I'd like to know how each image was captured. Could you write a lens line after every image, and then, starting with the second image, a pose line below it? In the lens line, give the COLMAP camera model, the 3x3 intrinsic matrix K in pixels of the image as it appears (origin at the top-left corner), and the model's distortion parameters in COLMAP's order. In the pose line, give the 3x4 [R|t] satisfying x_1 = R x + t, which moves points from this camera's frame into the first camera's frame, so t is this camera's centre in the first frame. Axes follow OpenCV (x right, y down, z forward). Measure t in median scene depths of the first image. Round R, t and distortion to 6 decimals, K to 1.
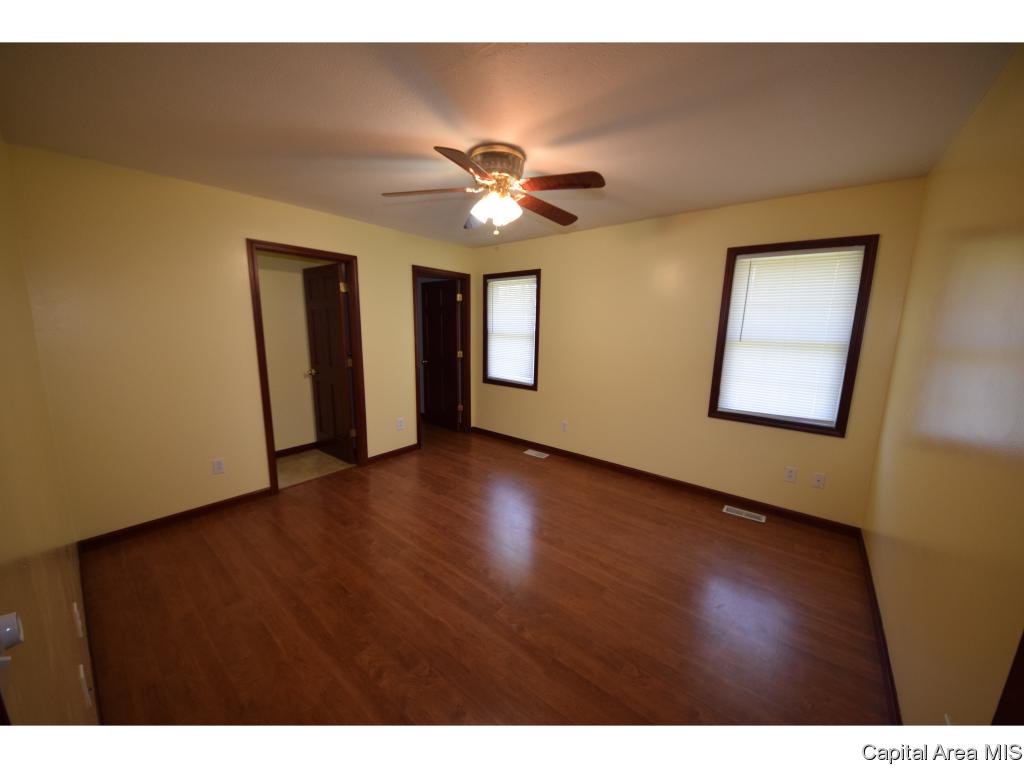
lens RADIAL K [[364.3, 0, 516.8], [0, 364.3, 384.3], [0, 0, 1]] dist [0.000777, -0.010956]
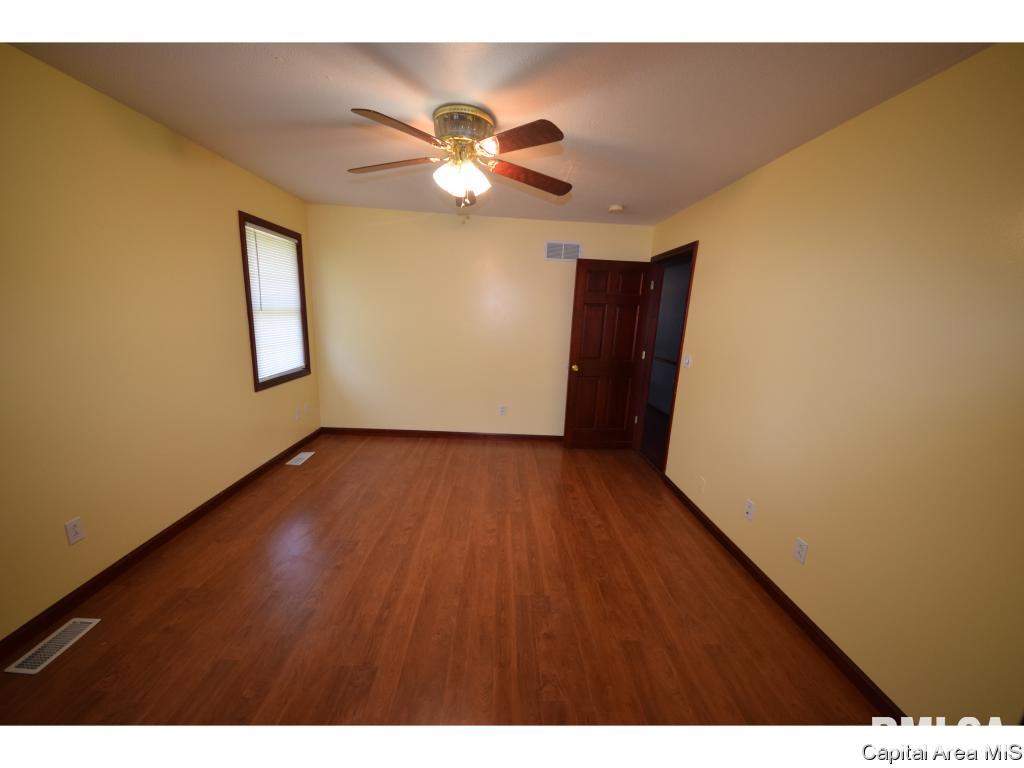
lens RADIAL K [[364.3, 0, 516.8], [0, 364.3, 384.3], [0, 0, 1]] dist [0.000777, -0.010956]
pose [[-0.655240, -0.198051, 0.728997, -0.841549], [0.064222, 0.946922, 0.314981, -0.256941], [-0.752686, 0.253206, -0.607742, 1.472526]]
